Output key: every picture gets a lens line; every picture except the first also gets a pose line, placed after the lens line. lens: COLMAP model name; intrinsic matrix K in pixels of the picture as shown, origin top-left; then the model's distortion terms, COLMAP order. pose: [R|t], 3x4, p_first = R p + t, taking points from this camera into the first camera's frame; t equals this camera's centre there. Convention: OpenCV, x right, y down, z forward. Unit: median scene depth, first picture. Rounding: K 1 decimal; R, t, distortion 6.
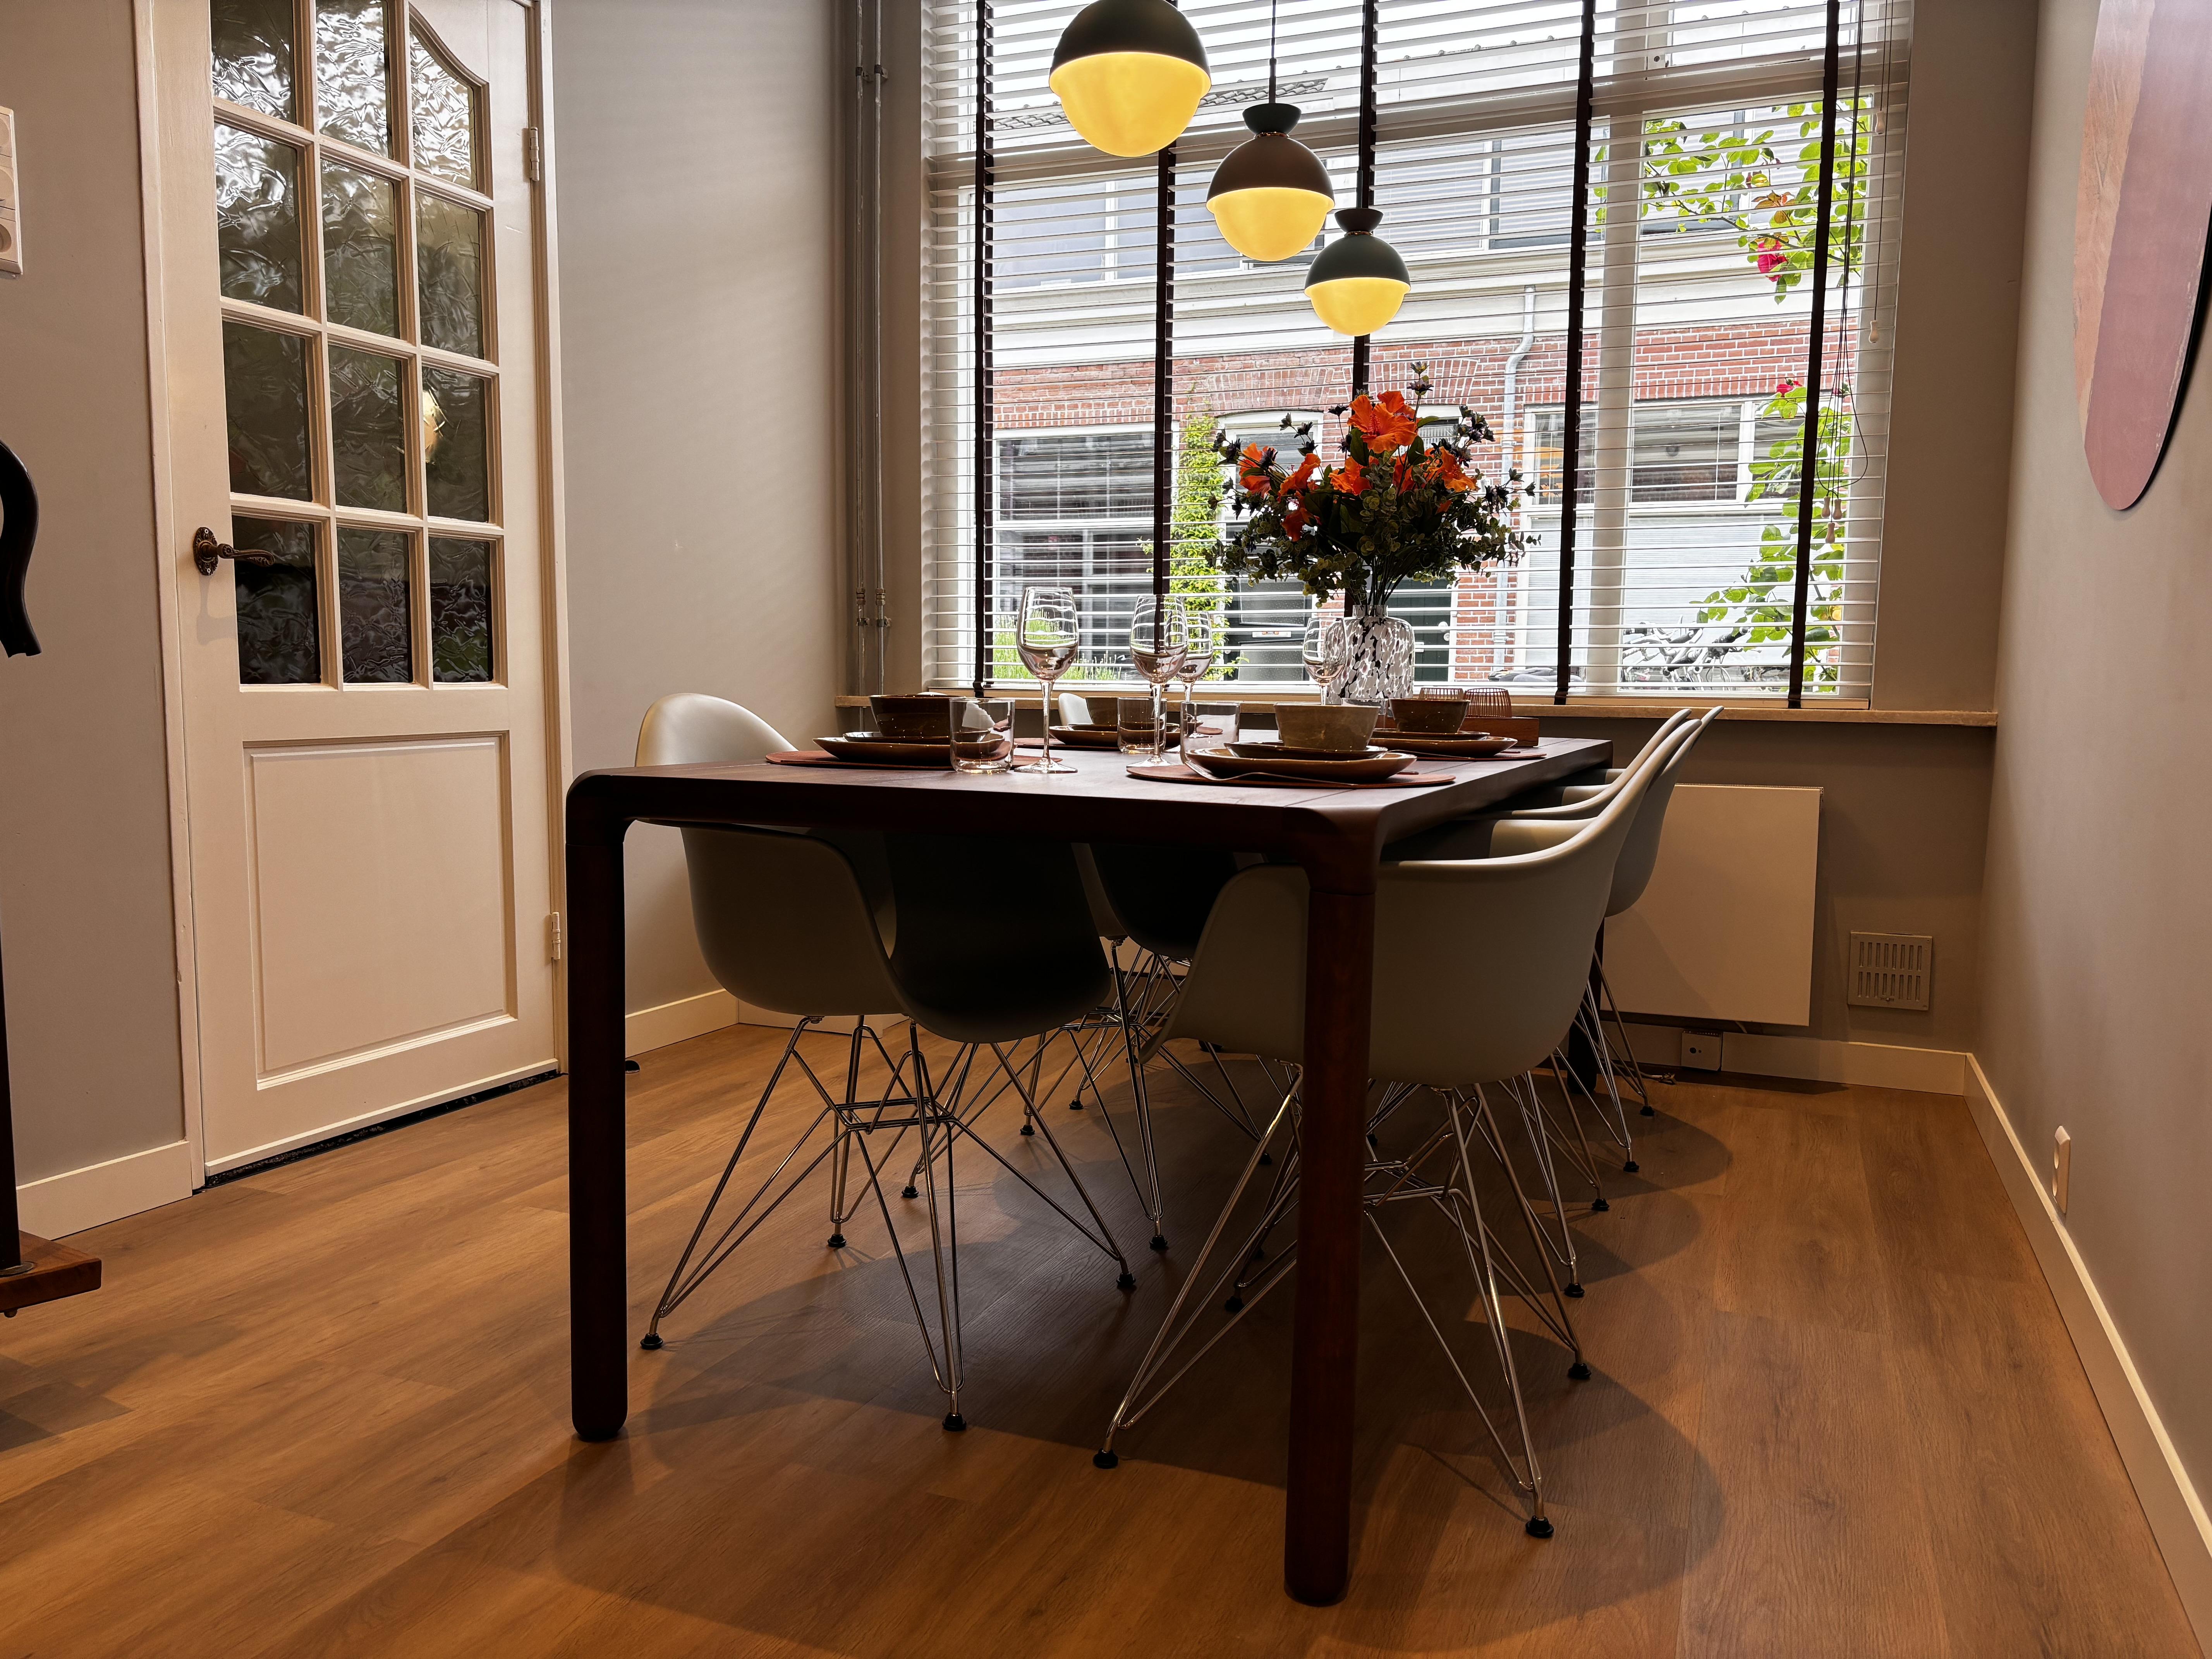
lens RADIAL K [[1701.6, 0, 1128.7], [0, 1701.6, 829.1], [0, 0, 1]] dist [0.007966, 0.010785]
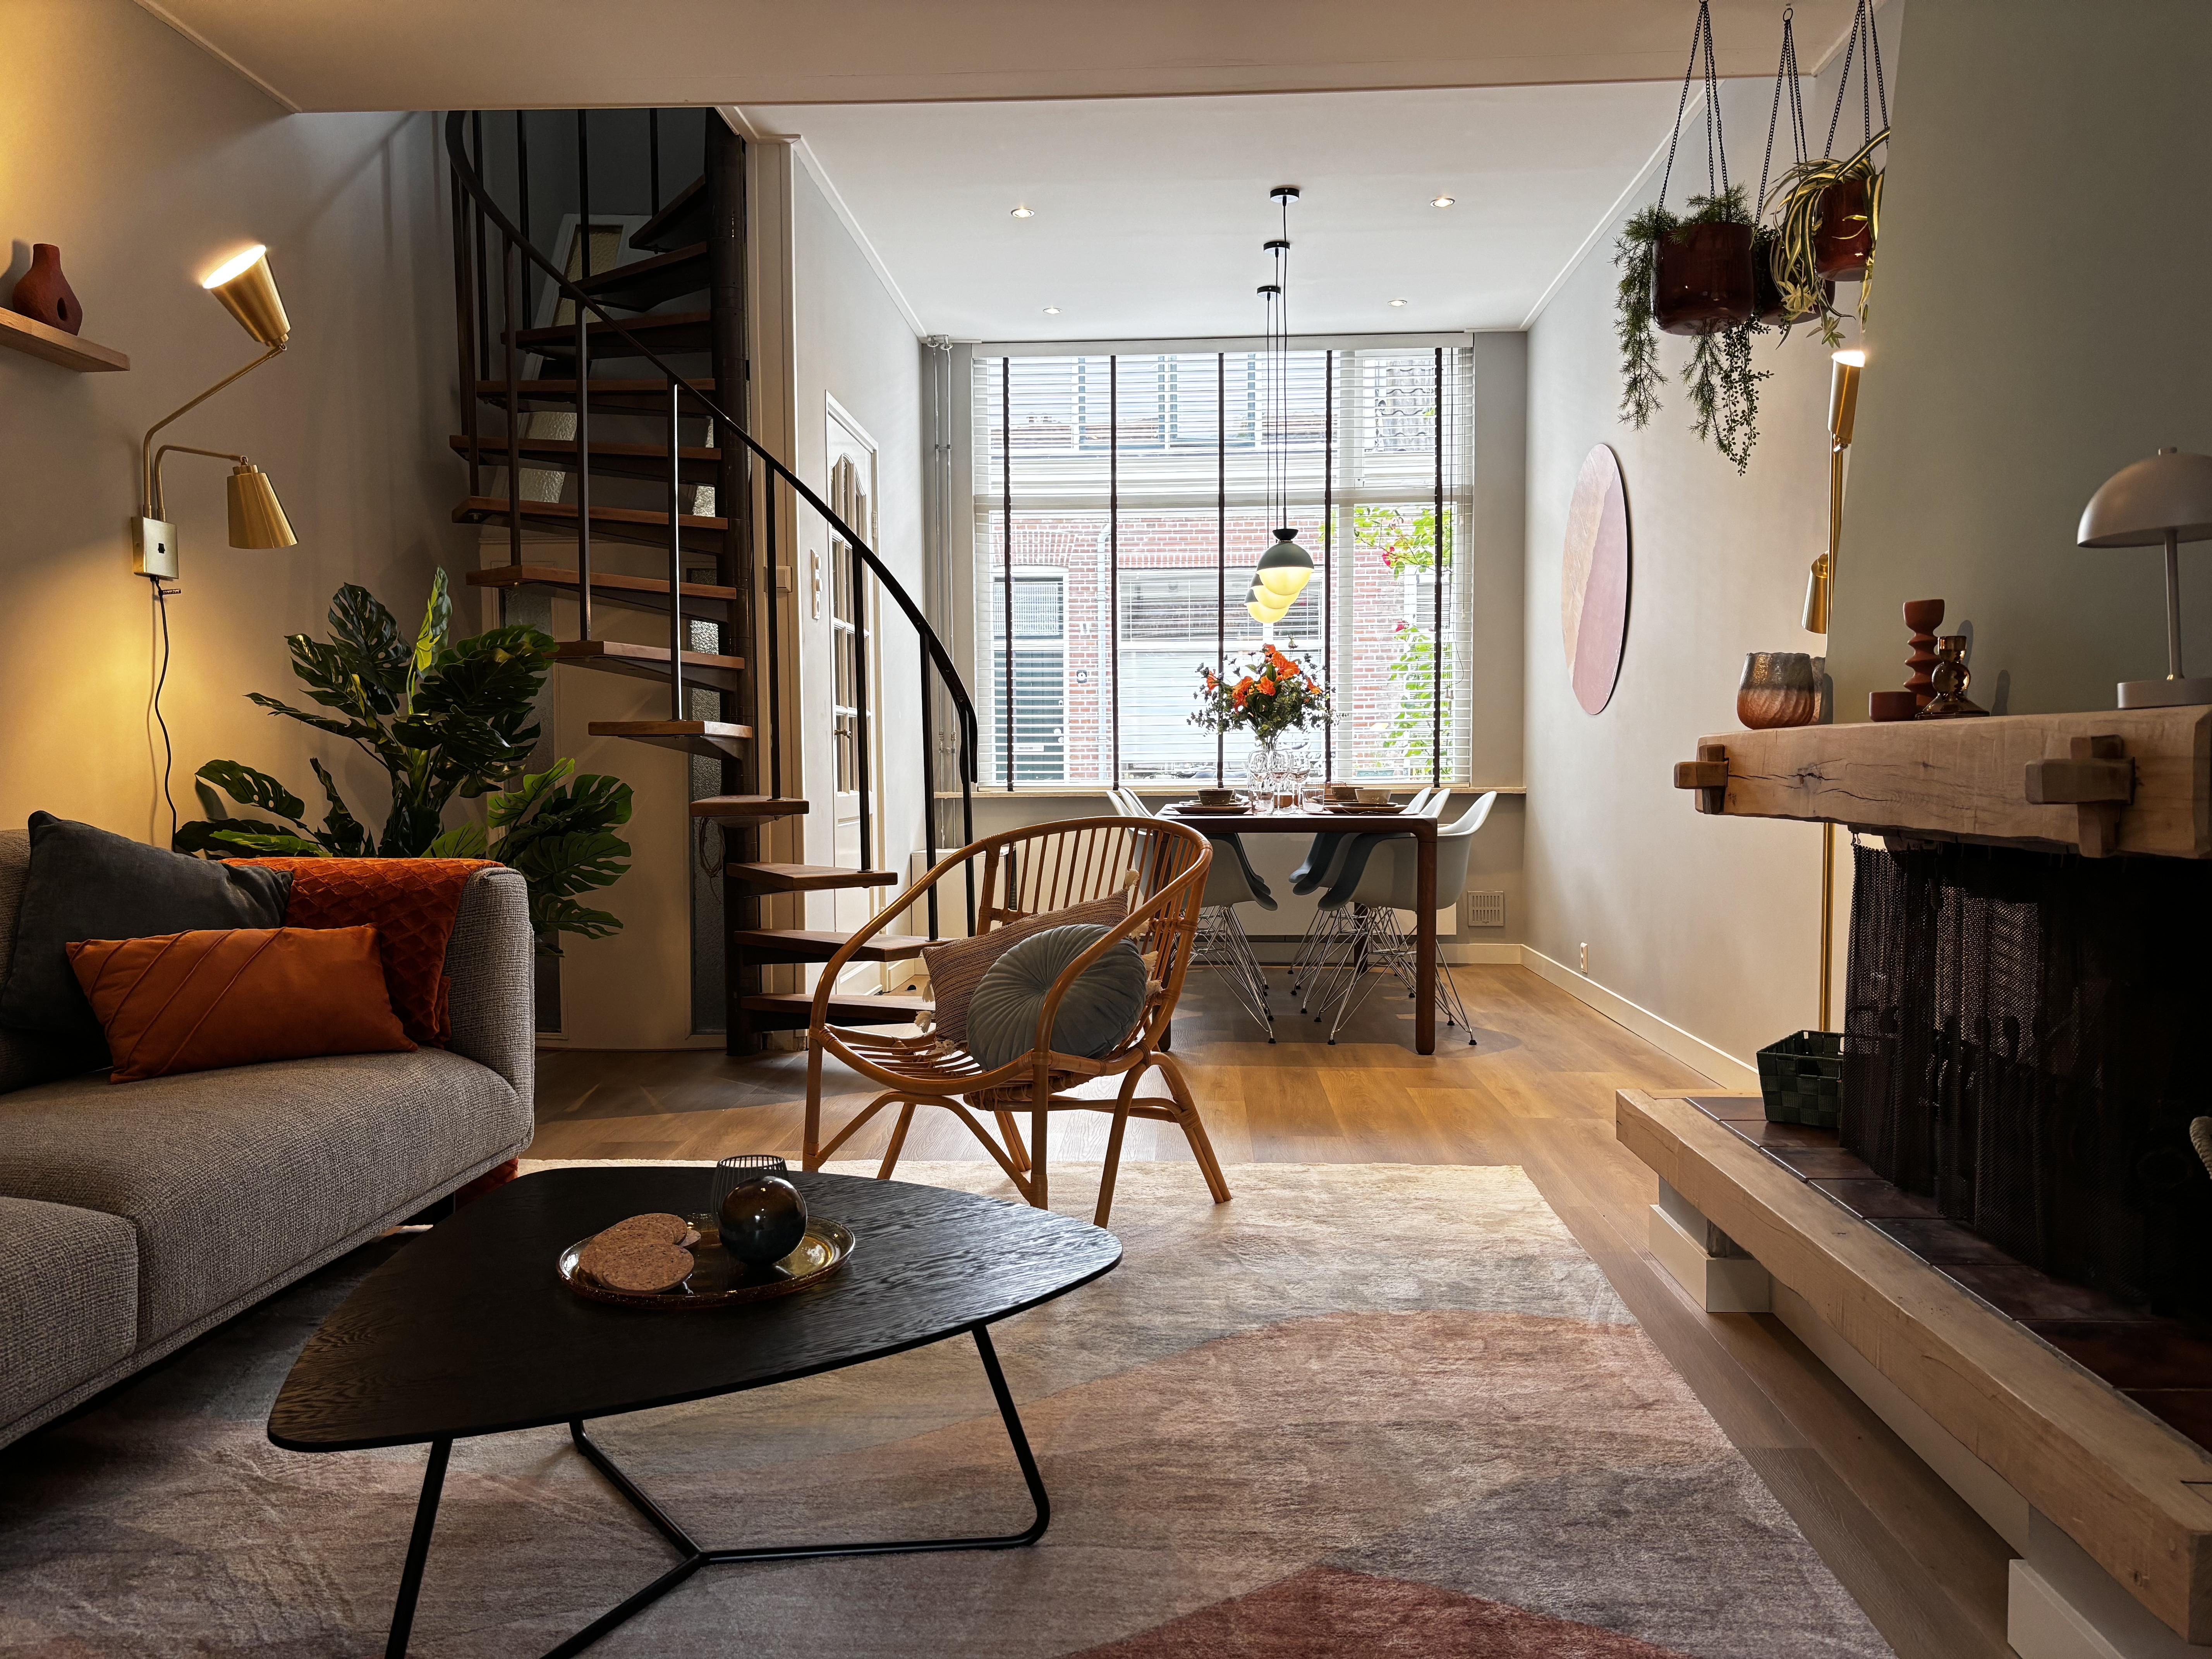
lens RADIAL K [[1661.3, 0, 1119.5], [0, 1661.3, 842.3], [0, 0, 1]] dist [0.043995, -0.061650]
pose [[0.947893, -0.032186, 0.316958, -0.626341], [0.045173, 0.998410, -0.033707, 0.048141], [-0.315369, 0.046268, 0.947840, -0.815695]]
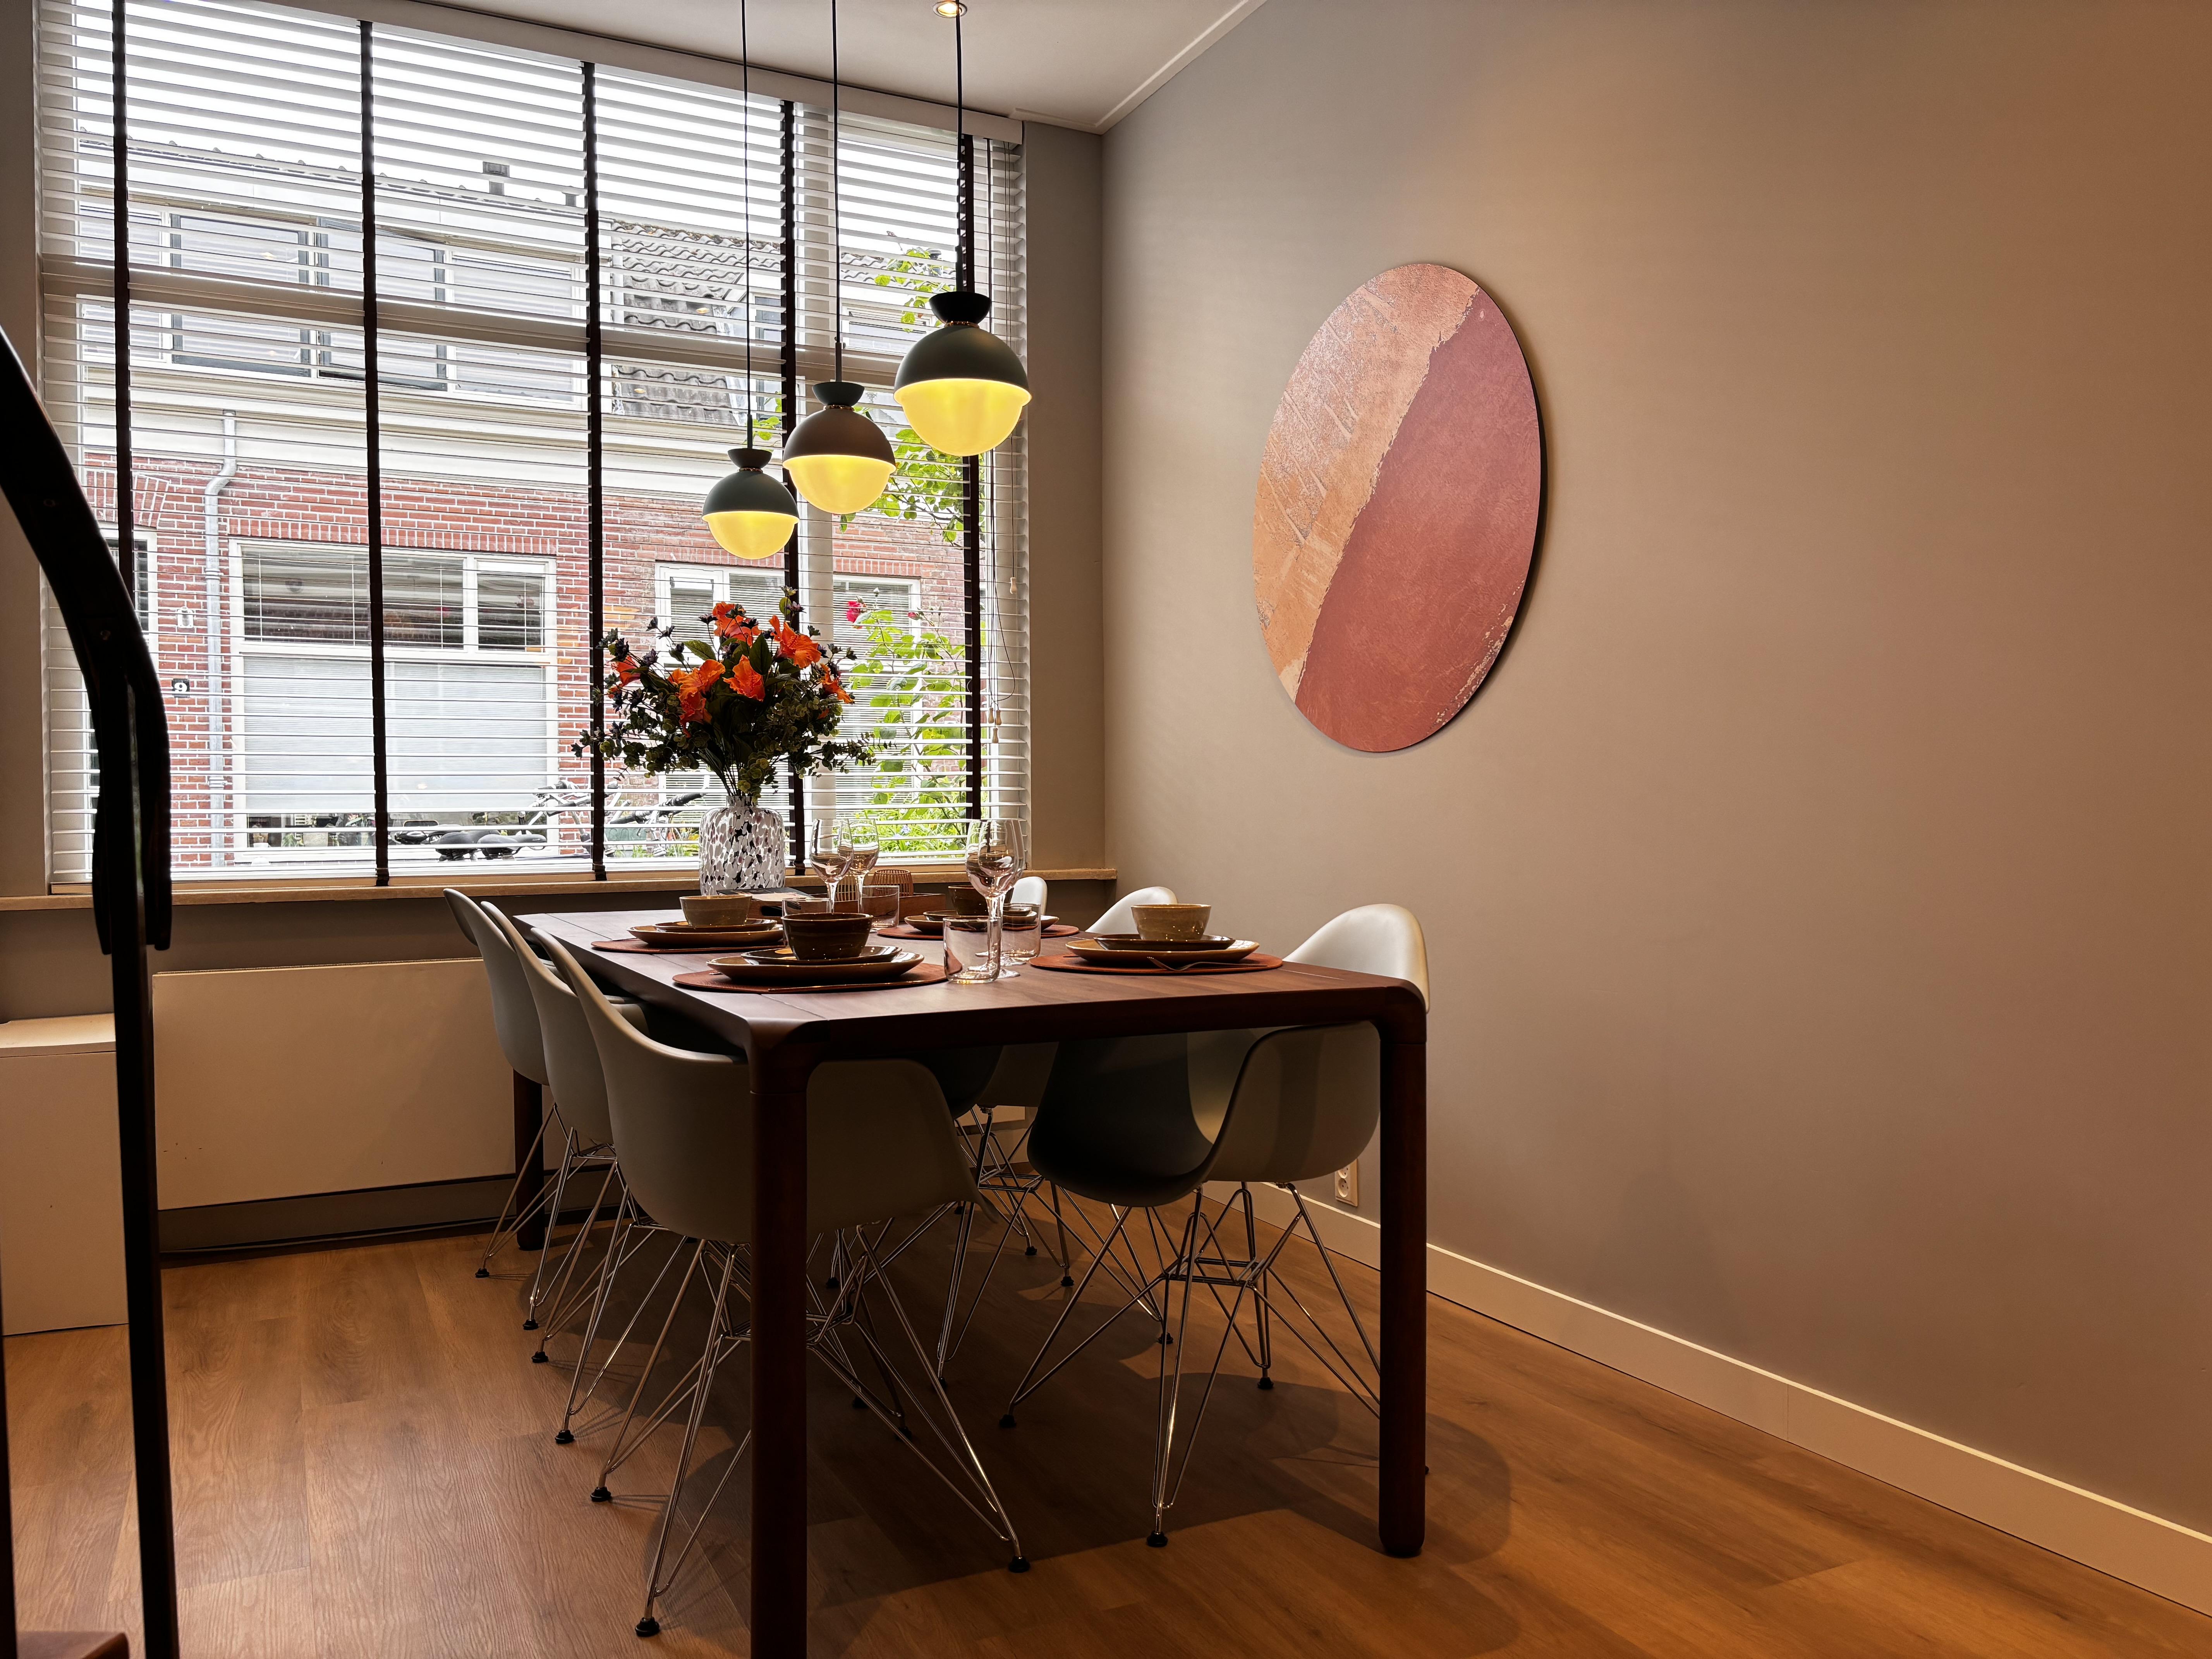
lens RADIAL K [[1663.5, 0, 1106.3], [0, 1663.5, 834.0], [0, 0, 1]] dist [0.082801, -0.103804]
pose [[0.673095, -0.024644, 0.739146, -0.447255], [0.074750, 0.996593, -0.034843, -0.046051], [-0.735769, 0.078703, 0.672644, 0.086858]]
